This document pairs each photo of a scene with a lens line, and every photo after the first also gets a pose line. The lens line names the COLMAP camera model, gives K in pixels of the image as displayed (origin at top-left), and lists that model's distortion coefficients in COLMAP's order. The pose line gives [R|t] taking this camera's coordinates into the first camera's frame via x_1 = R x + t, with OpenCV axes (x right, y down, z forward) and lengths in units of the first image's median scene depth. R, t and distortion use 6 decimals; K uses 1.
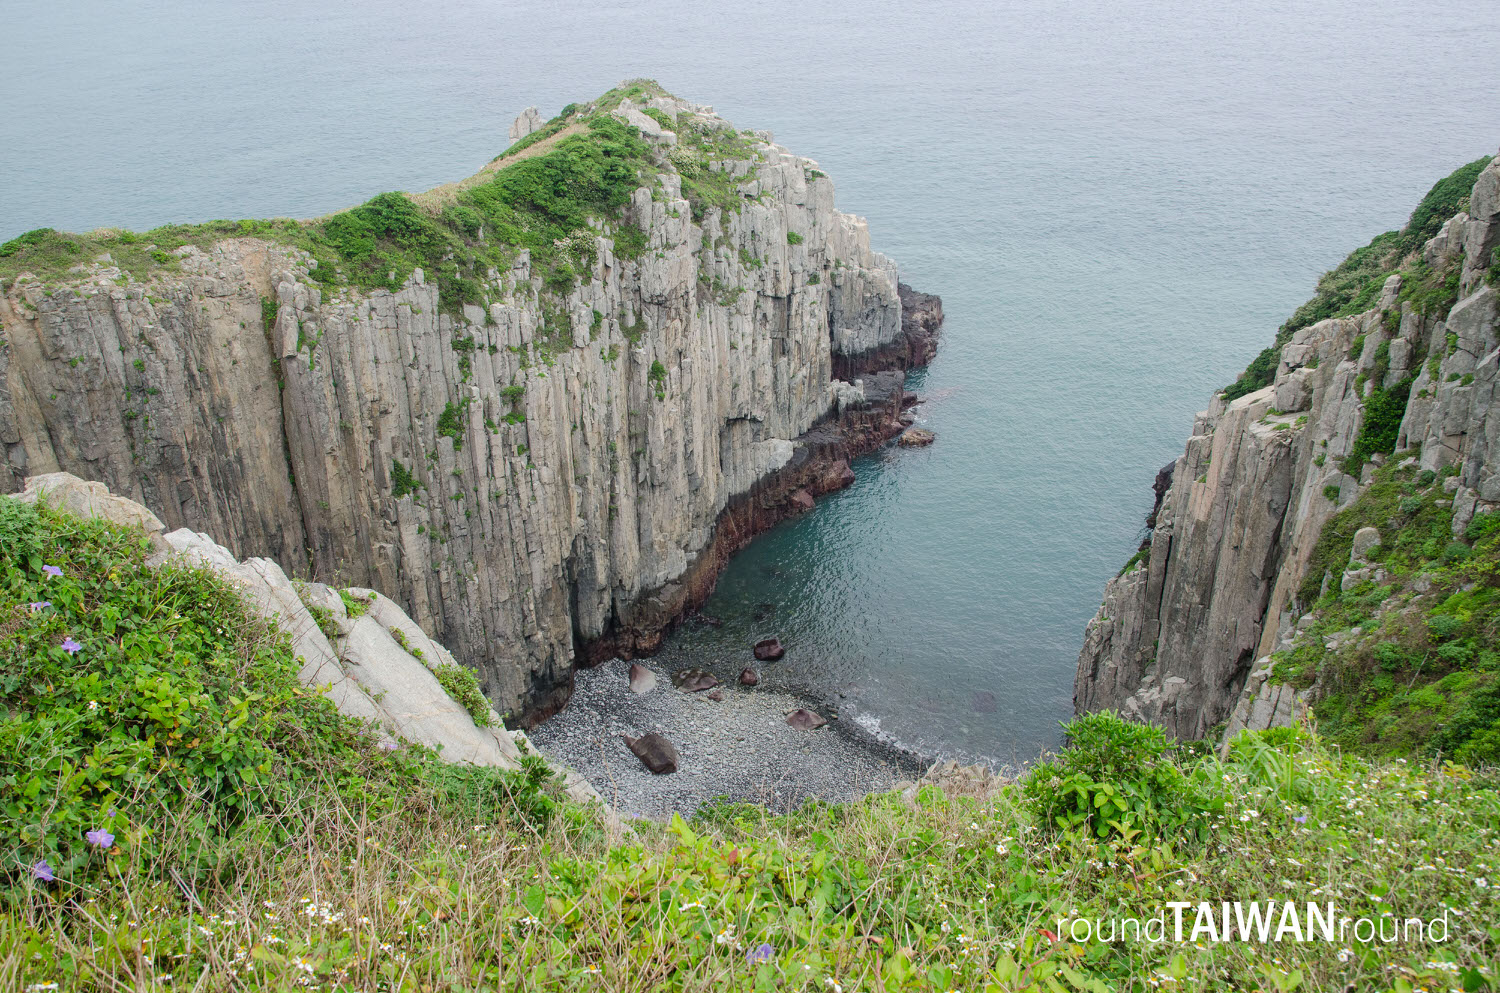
lens RADIAL K [[1171.9, 0, 754.4], [0, 1171.9, 488.9], [0, 0, 1]] dist [-0.004935, 0.006079]
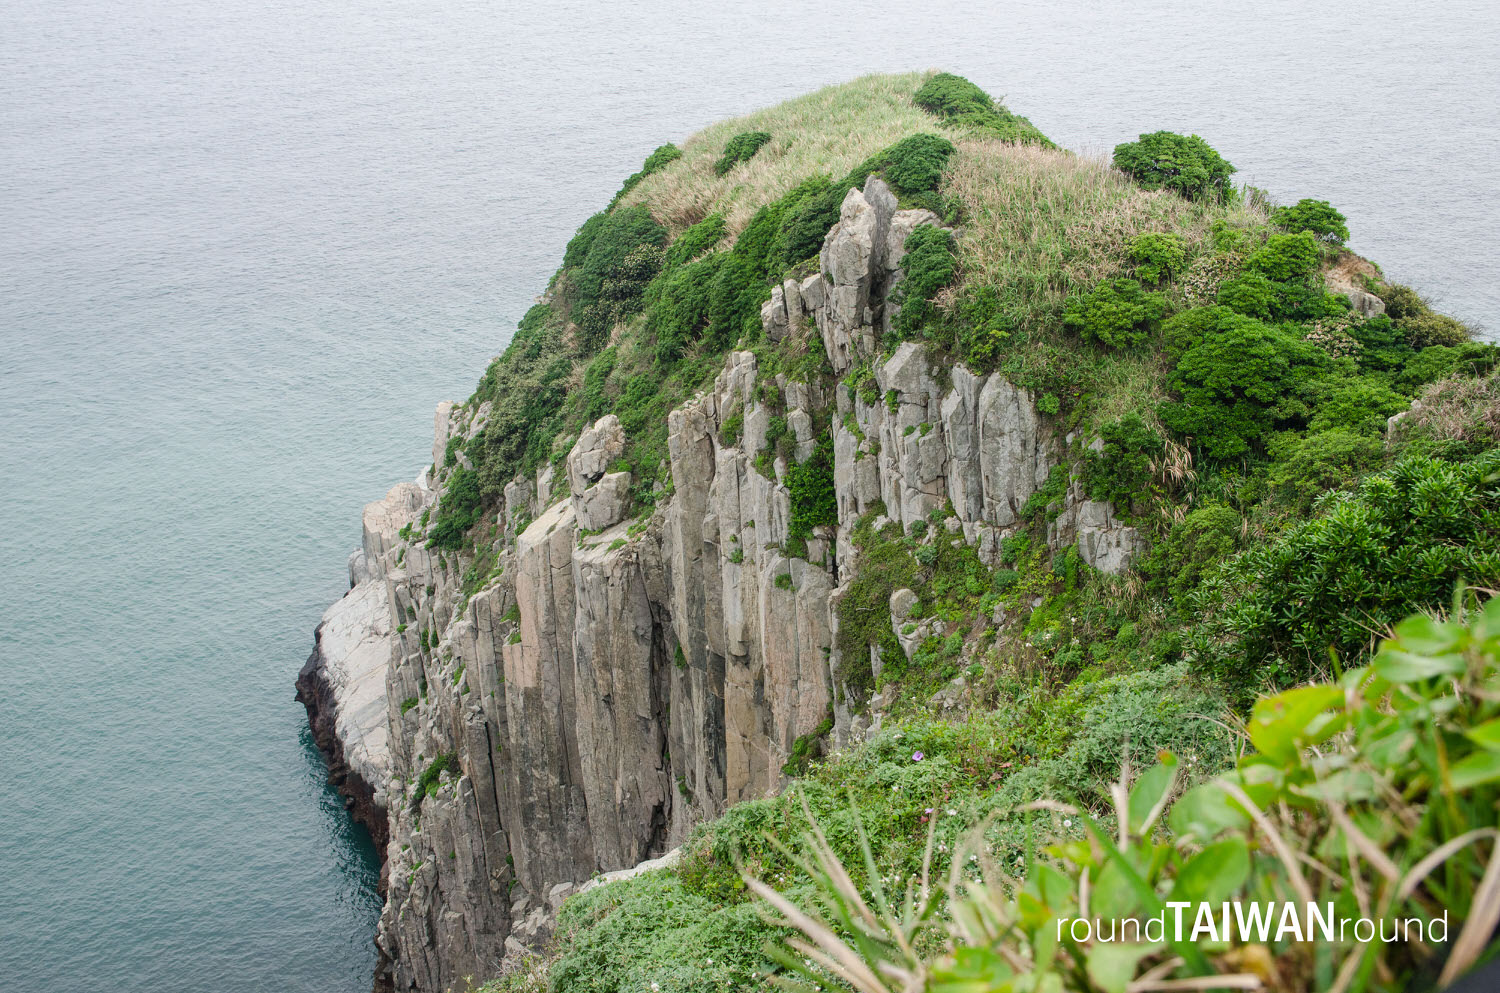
lens RADIAL K [[1744.0, 0, 748.1], [0, 1744.0, 494.8], [0, 0, 1]] dist [0.022190, 0.000000]
pose [[0.709794, -0.270273, 0.650497, -0.397999], [0.354300, 0.935130, 0.001937, -0.070215], [-0.608822, 0.229096, 0.759507, -0.065804]]
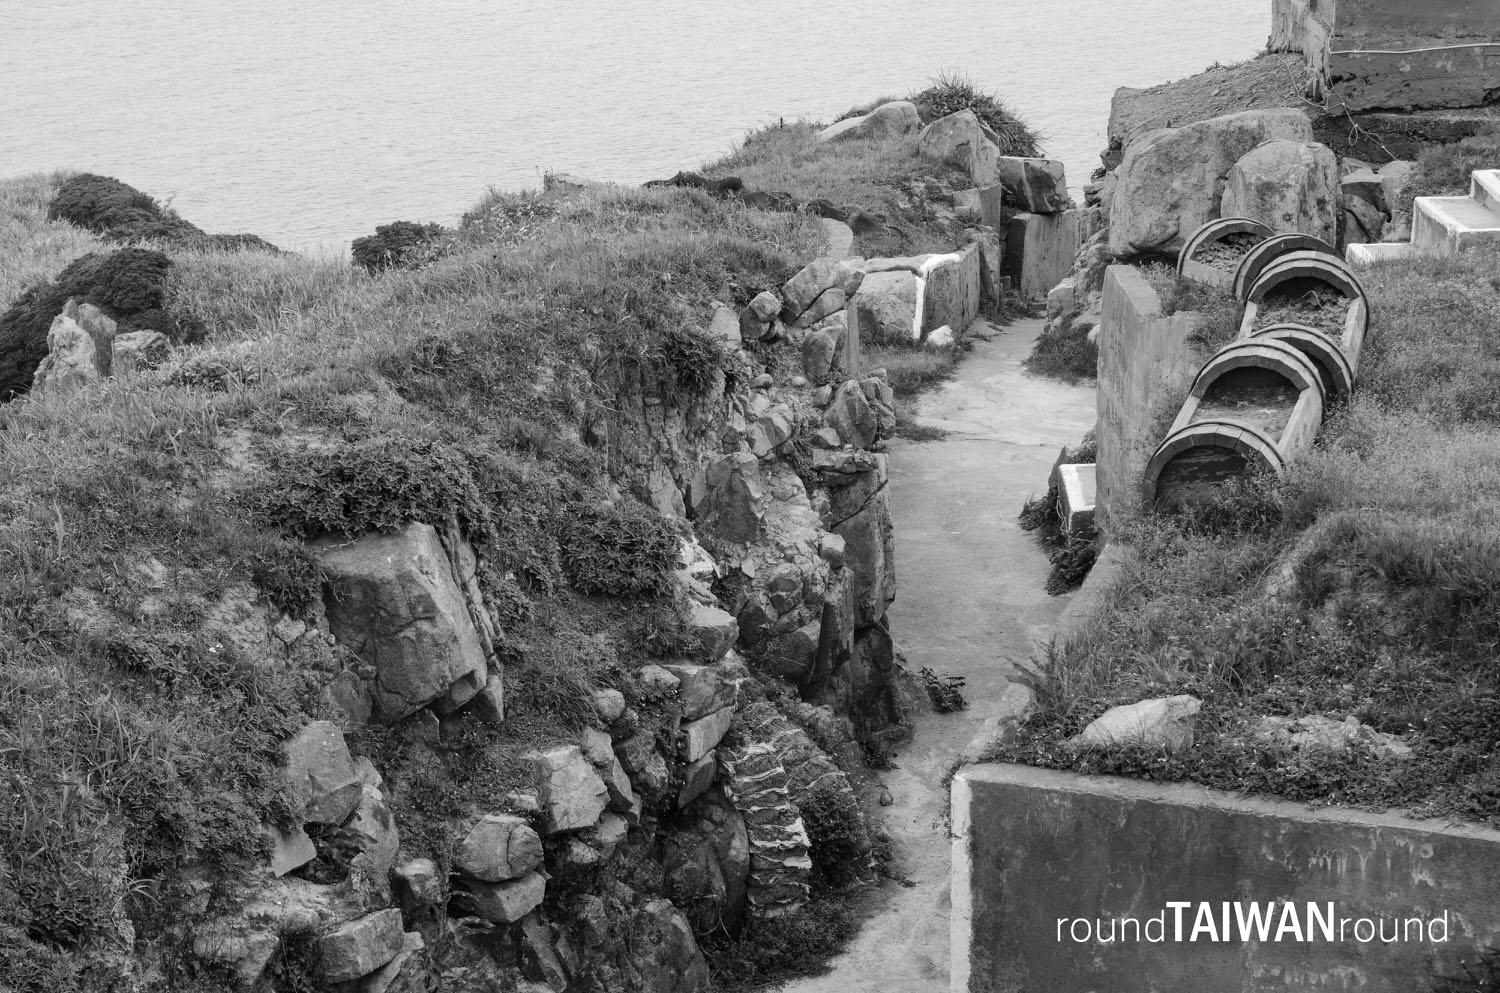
lens RADIAL K [[3082.7, 0, 749.5], [0, 3082.7, 496.8], [0, 0, 1]] dist [0.065817, 0.000000]
pose [[0.407958, -0.255472, 0.876530, -1.013287], [0.477449, 0.878014, 0.033688, -0.007361], [-0.778211, 0.404755, 0.480167, -0.425159]]
